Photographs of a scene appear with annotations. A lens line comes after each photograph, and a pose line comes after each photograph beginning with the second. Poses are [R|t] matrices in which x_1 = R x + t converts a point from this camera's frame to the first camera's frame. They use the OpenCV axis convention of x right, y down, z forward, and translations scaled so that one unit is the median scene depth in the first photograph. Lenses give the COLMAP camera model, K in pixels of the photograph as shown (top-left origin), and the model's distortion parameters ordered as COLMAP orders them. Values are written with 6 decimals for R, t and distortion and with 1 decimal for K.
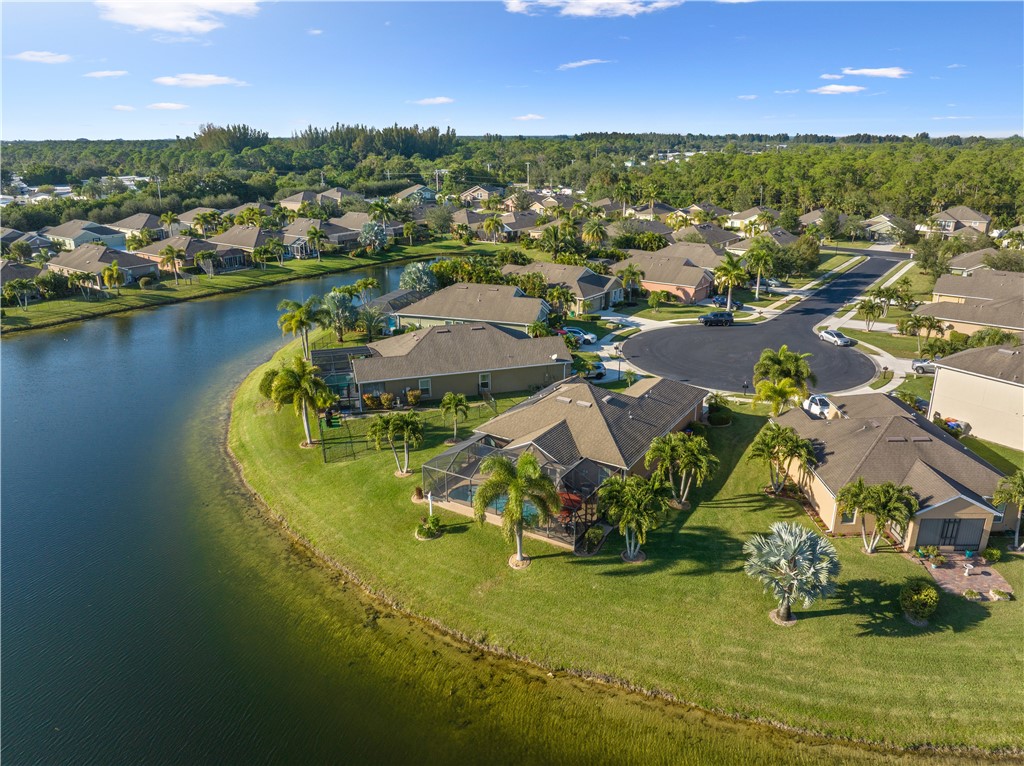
lens RADIAL K [[738.8, 0, 512.0], [0, 738.8, 383.0], [0, 0, 1]] dist [-0.037175, -0.003362]
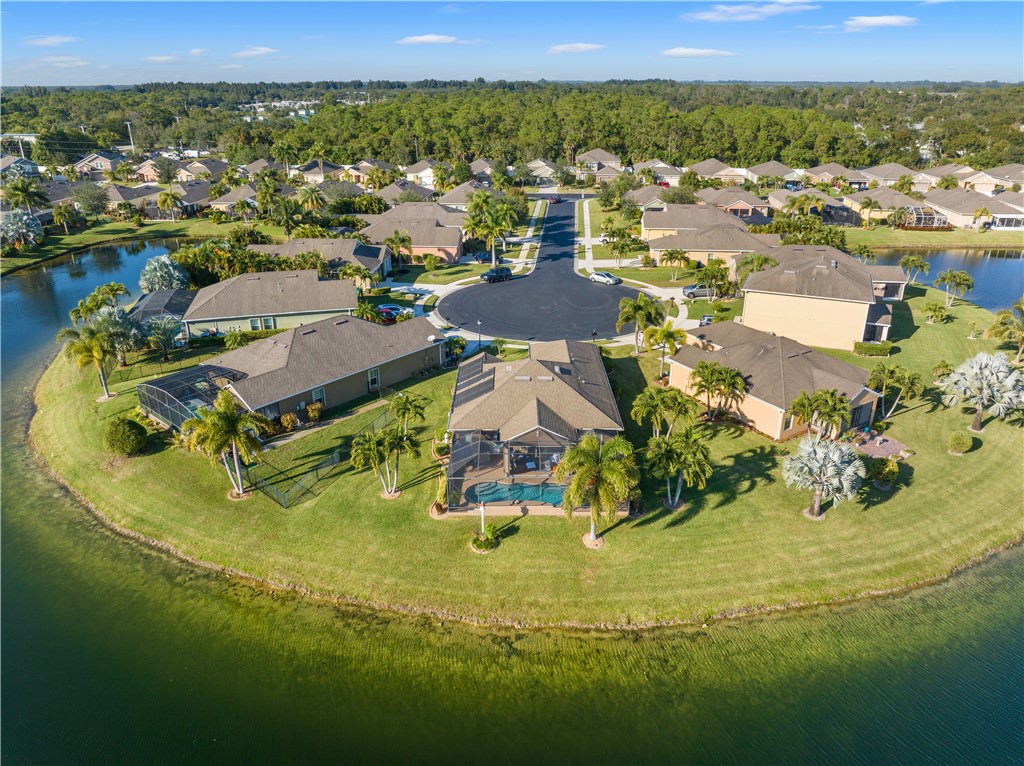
lens RADIAL K [[738.8, 0, 512.0], [0, 738.8, 383.0], [0, 0, 1]] dist [-0.037175, -0.003362]
pose [[0.837366, -0.206547, 0.506119, -0.295175], [0.171981, 0.978395, 0.114744, -0.058691], [-0.518885, -0.009040, 0.854797, 0.095499]]
